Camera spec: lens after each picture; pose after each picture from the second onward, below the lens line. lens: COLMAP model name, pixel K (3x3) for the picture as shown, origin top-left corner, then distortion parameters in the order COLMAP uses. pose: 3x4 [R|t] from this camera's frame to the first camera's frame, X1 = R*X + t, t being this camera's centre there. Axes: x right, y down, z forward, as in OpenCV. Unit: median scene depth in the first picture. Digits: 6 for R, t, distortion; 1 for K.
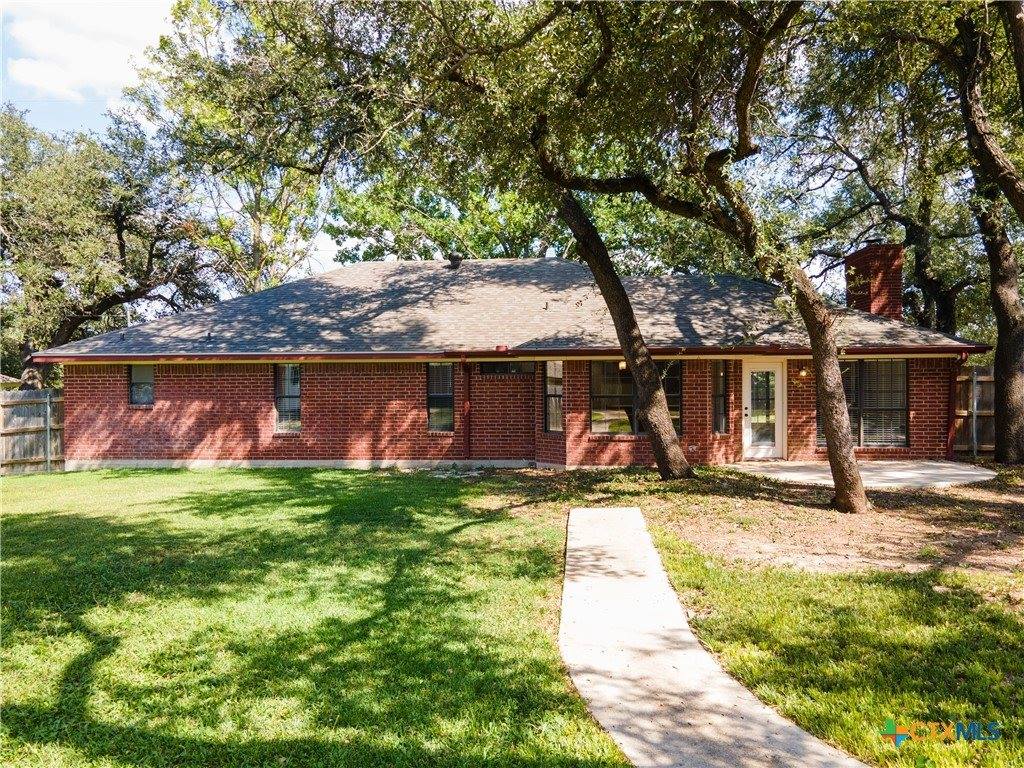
lens RADIAL K [[731.3, 0, 512.0], [0, 731.3, 384.0], [0, 0, 1]] dist [0.038767, 0.002039]
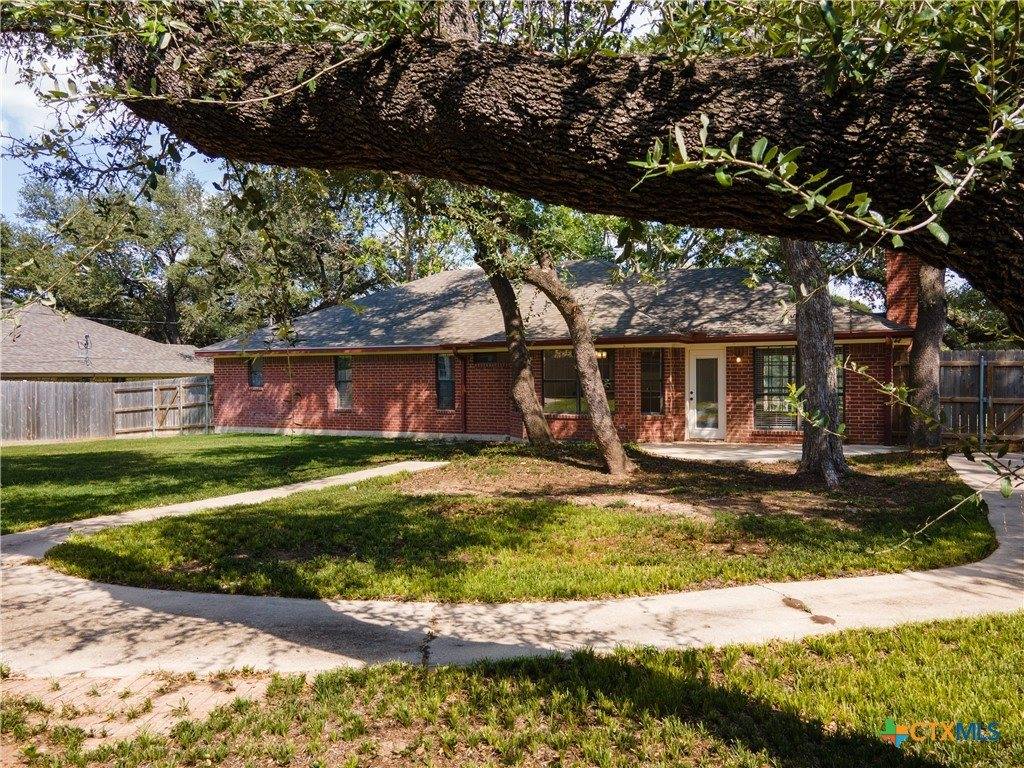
lens RADIAL K [[731.3, 0, 512.0], [0, 731.3, 384.0], [0, 0, 1]] dist [0.038767, 0.002039]
pose [[0.926246, 0.003749, -0.376900, 0.479227], [0.003634, 0.999815, 0.018876, -0.000447], [0.376901, -0.018853, 0.926062, -0.110428]]
